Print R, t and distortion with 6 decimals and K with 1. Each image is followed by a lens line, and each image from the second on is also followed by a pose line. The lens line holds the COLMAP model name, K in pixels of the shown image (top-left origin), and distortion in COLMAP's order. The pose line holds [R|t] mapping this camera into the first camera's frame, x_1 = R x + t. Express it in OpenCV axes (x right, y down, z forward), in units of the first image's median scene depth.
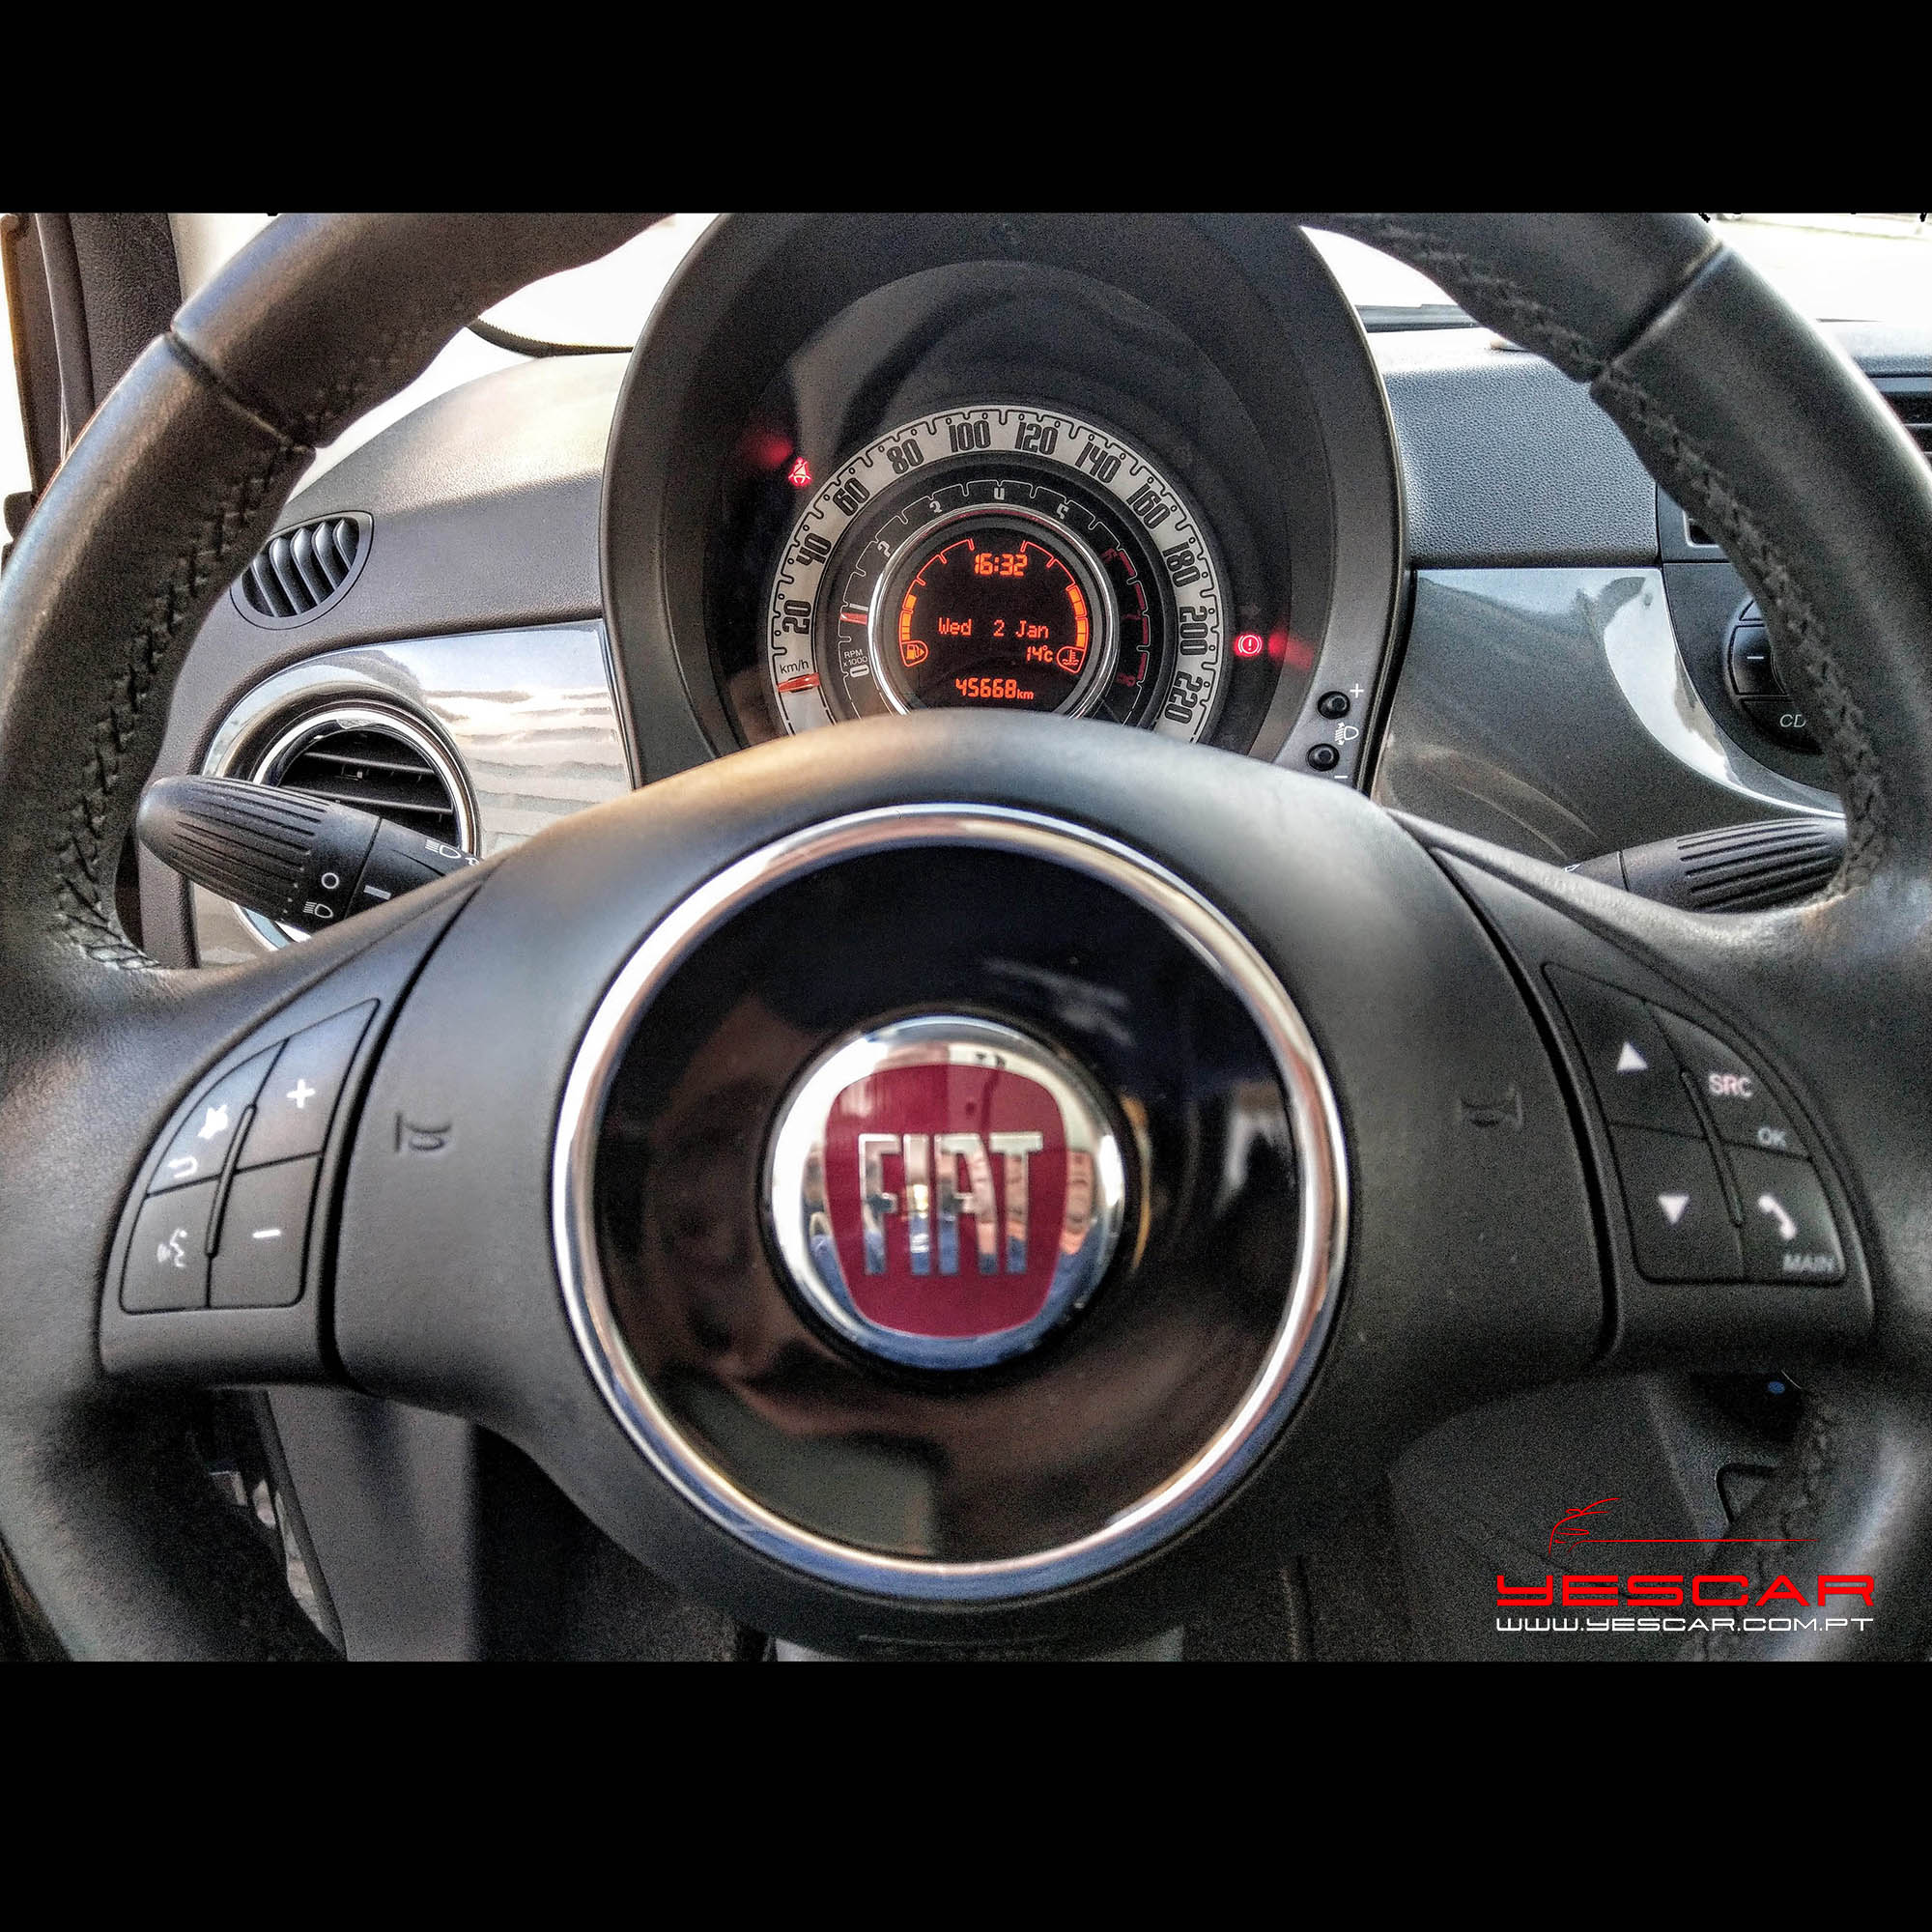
lens RADIAL K [[1464.9, 0, 965.0], [0, 1464.9, 938.9], [0, 0, 1]] dist [-0.000319, -0.002649]
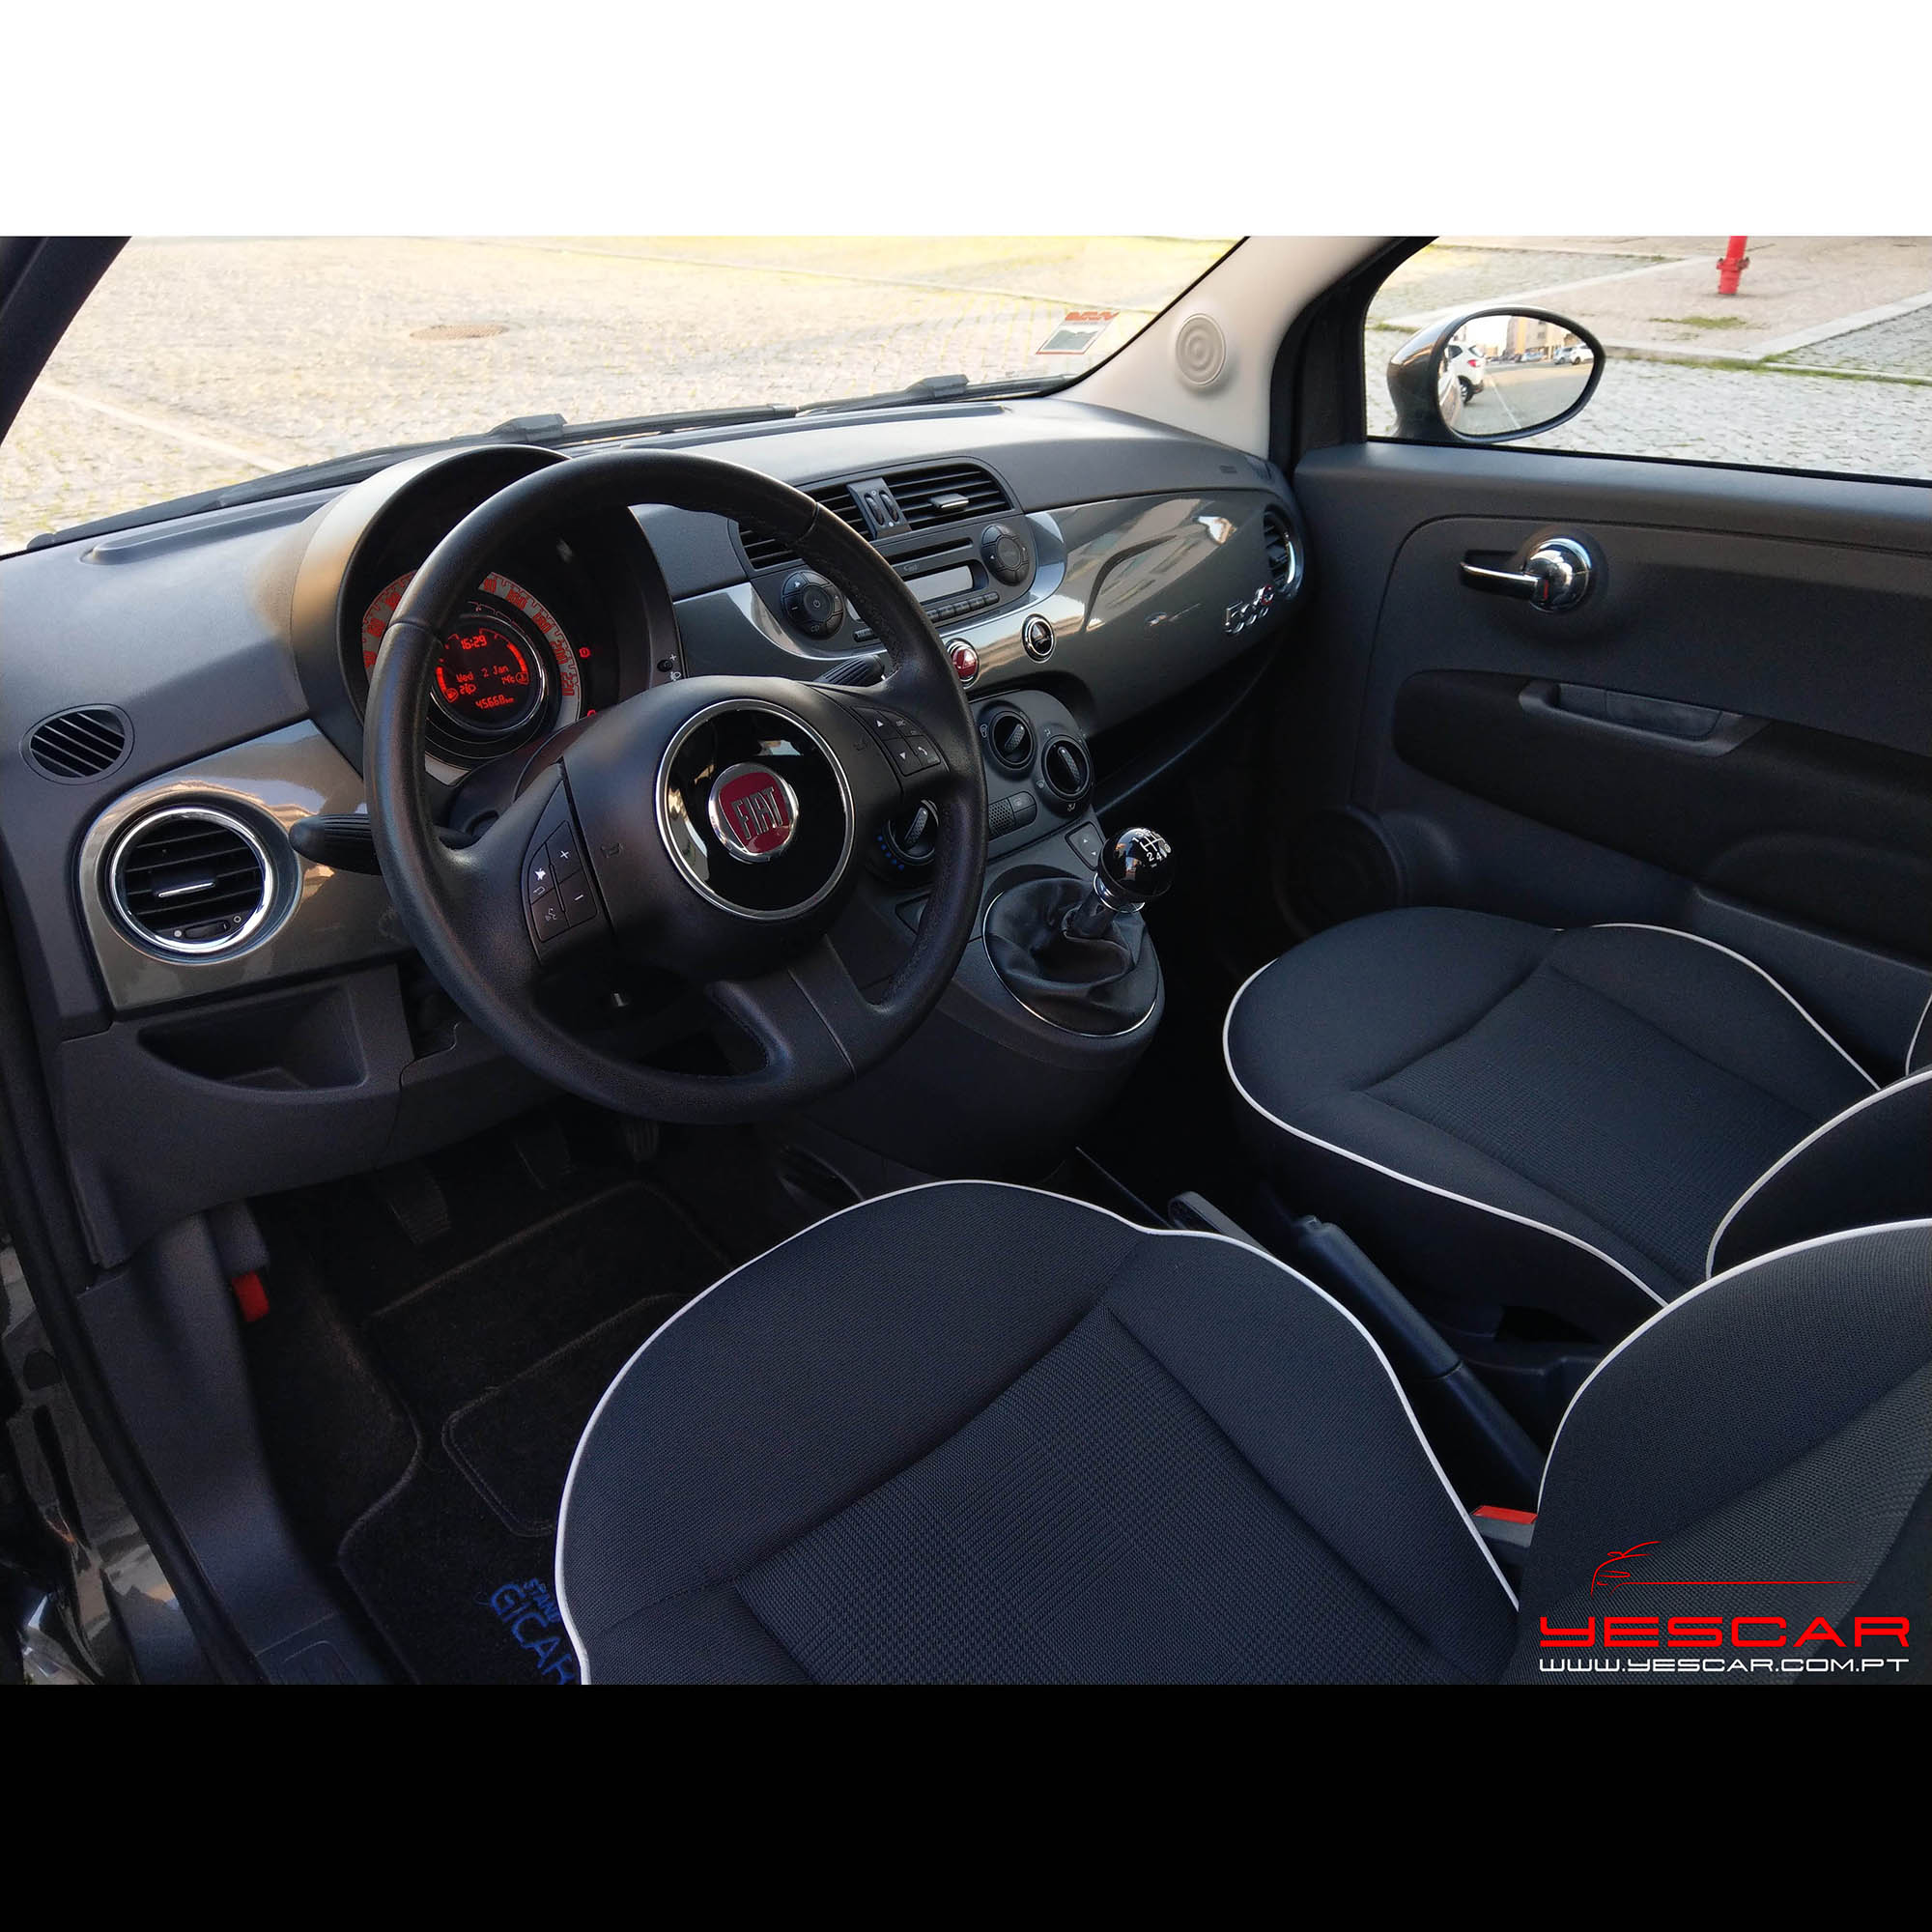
lens RADIAL K [[1537.9, 0, 961.6], [0, 1537.9, 934.2], [0, 0, 1]] dist [0.032003, -0.003606]
pose [[0.664569, -0.355395, 0.657299, -1.103748], [0.345907, 0.926044, 0.150969, 0.029538], [-0.662341, 0.127035, 0.738354, -0.997355]]
